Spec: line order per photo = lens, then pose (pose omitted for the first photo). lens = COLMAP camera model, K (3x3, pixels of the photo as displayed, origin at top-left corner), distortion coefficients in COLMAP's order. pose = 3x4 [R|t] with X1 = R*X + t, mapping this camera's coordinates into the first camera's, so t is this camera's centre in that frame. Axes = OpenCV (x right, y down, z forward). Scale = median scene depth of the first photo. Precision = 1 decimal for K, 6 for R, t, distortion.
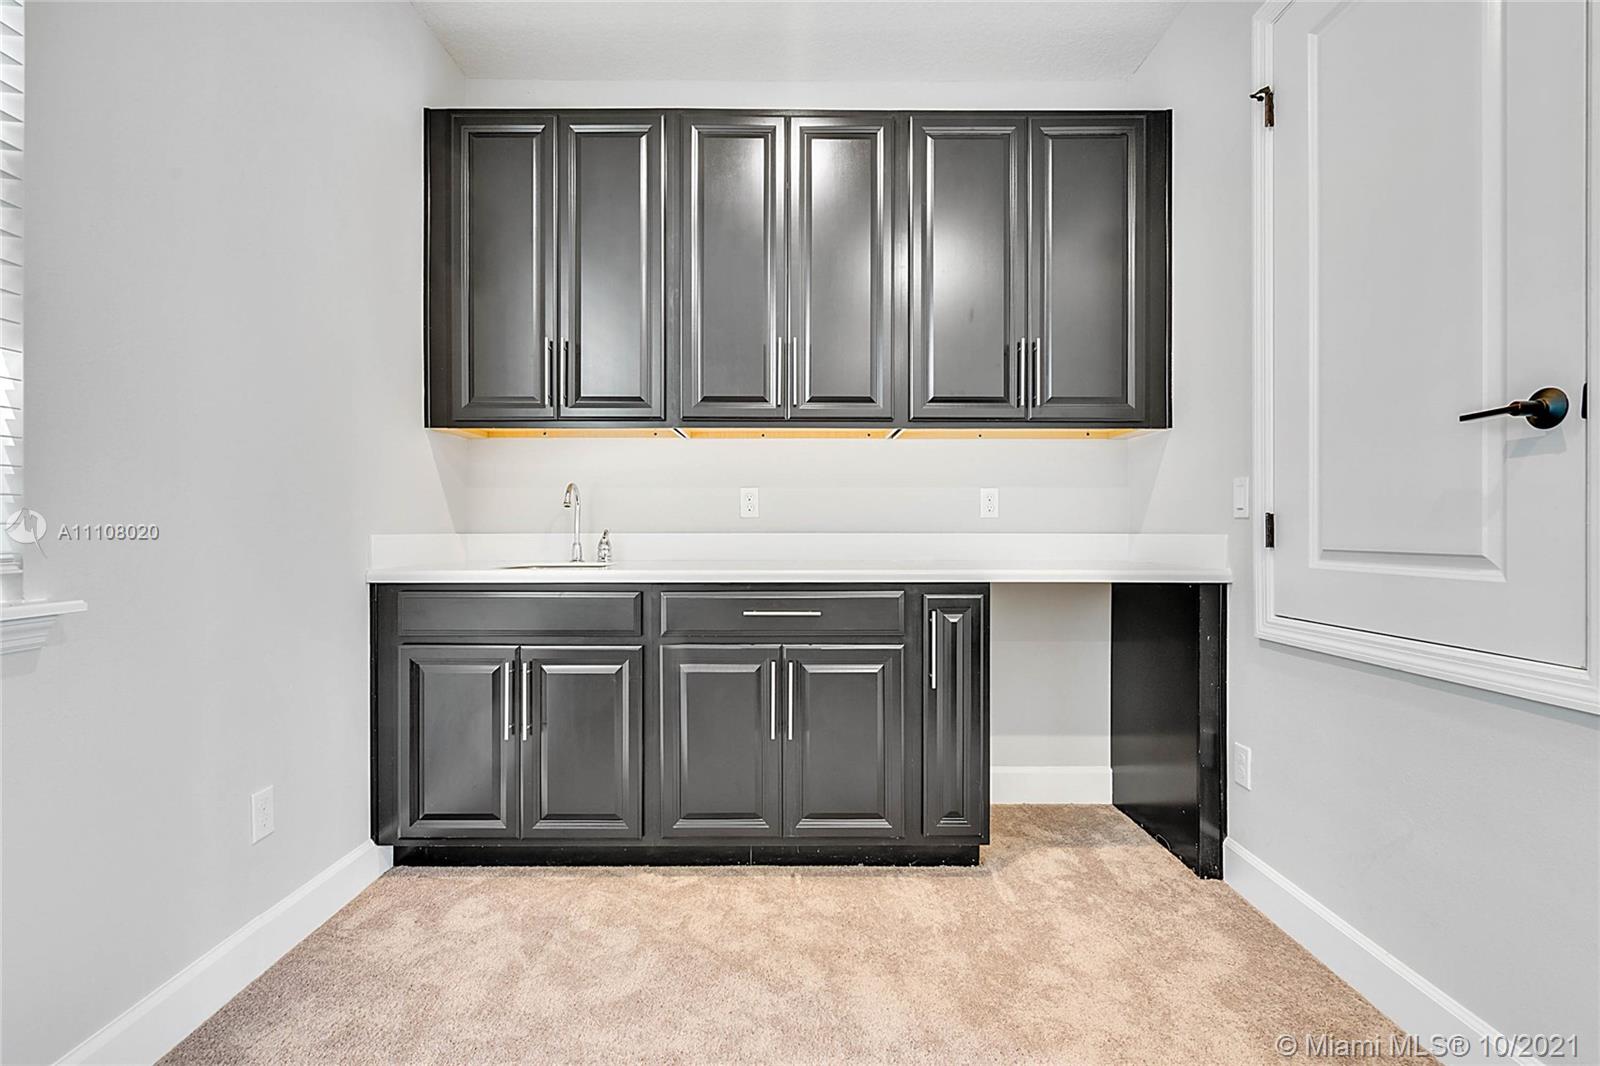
lens RADIAL K [[668.4, 0, 800.0], [0, 668.4, 533.0], [0, 0, 1]] dist [-0.000494, 0.000016]
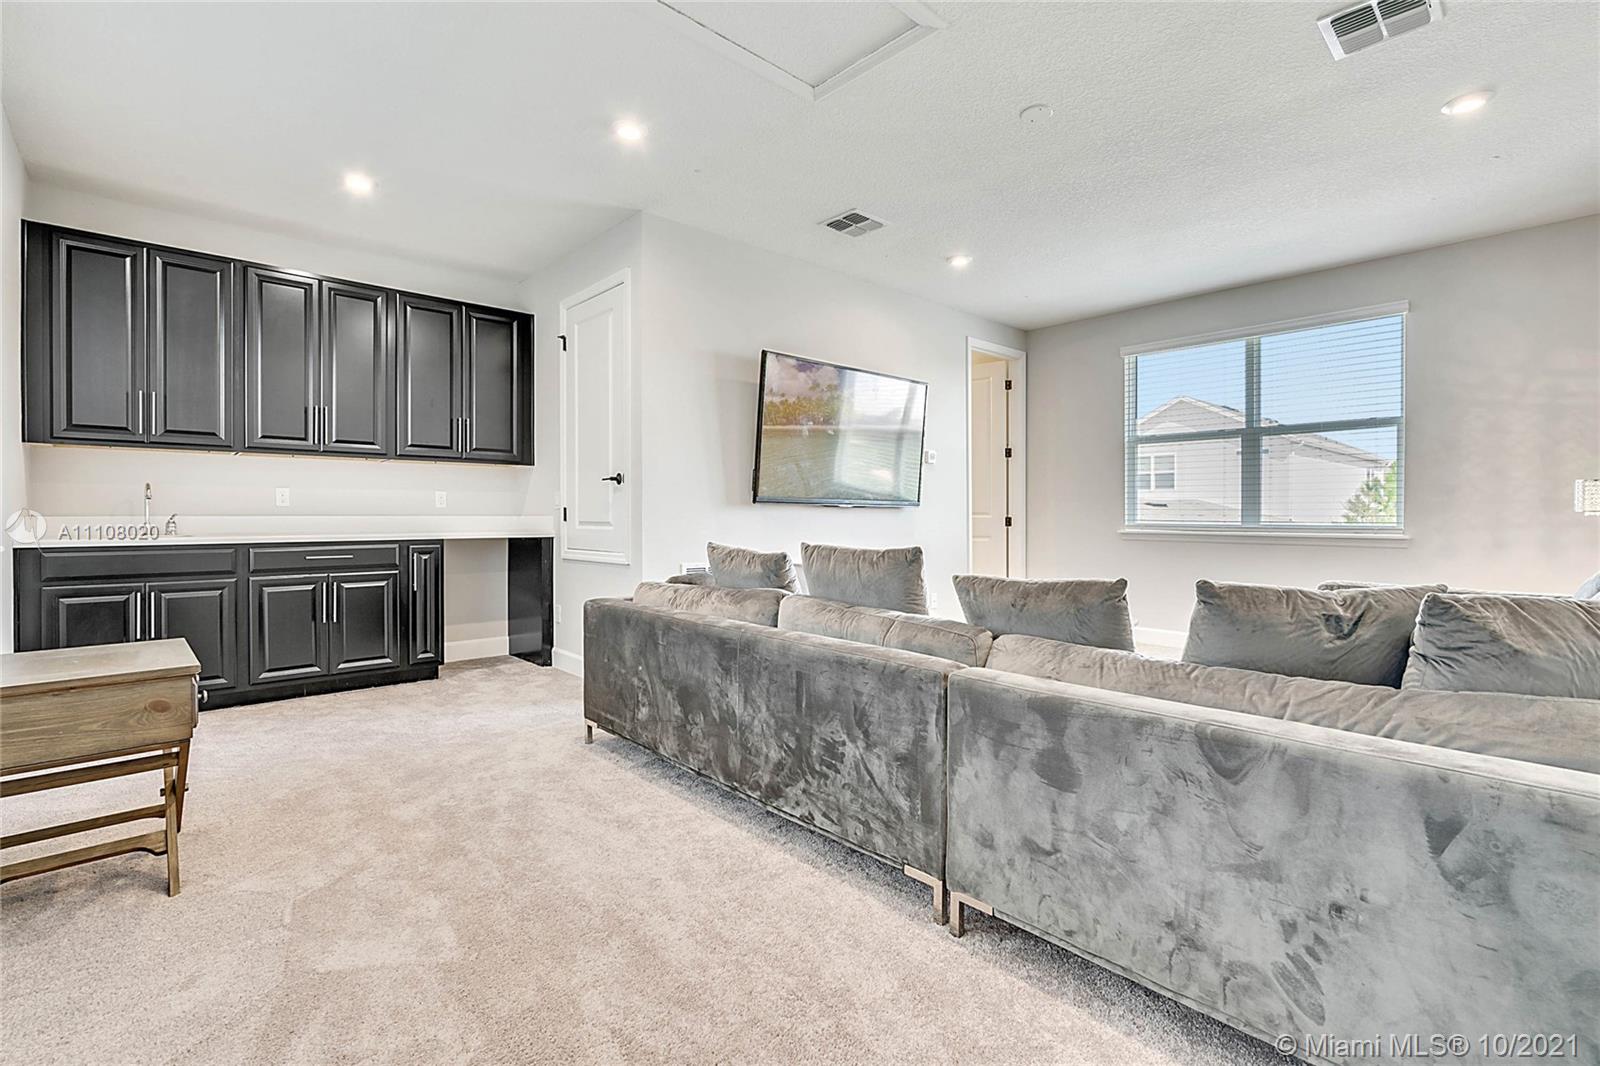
lens RADIAL K [[729.0, 0, 804.2], [0, 729.0, 518.6], [0, 0, 1]] dist [-0.001068, 0.000198]
pose [[0.723438, -0.003076, 0.690382, -0.465451], [0.003422, 0.999994, 0.000869, 0.011610], [-0.690380, 0.001734, 0.723445, -1.402111]]
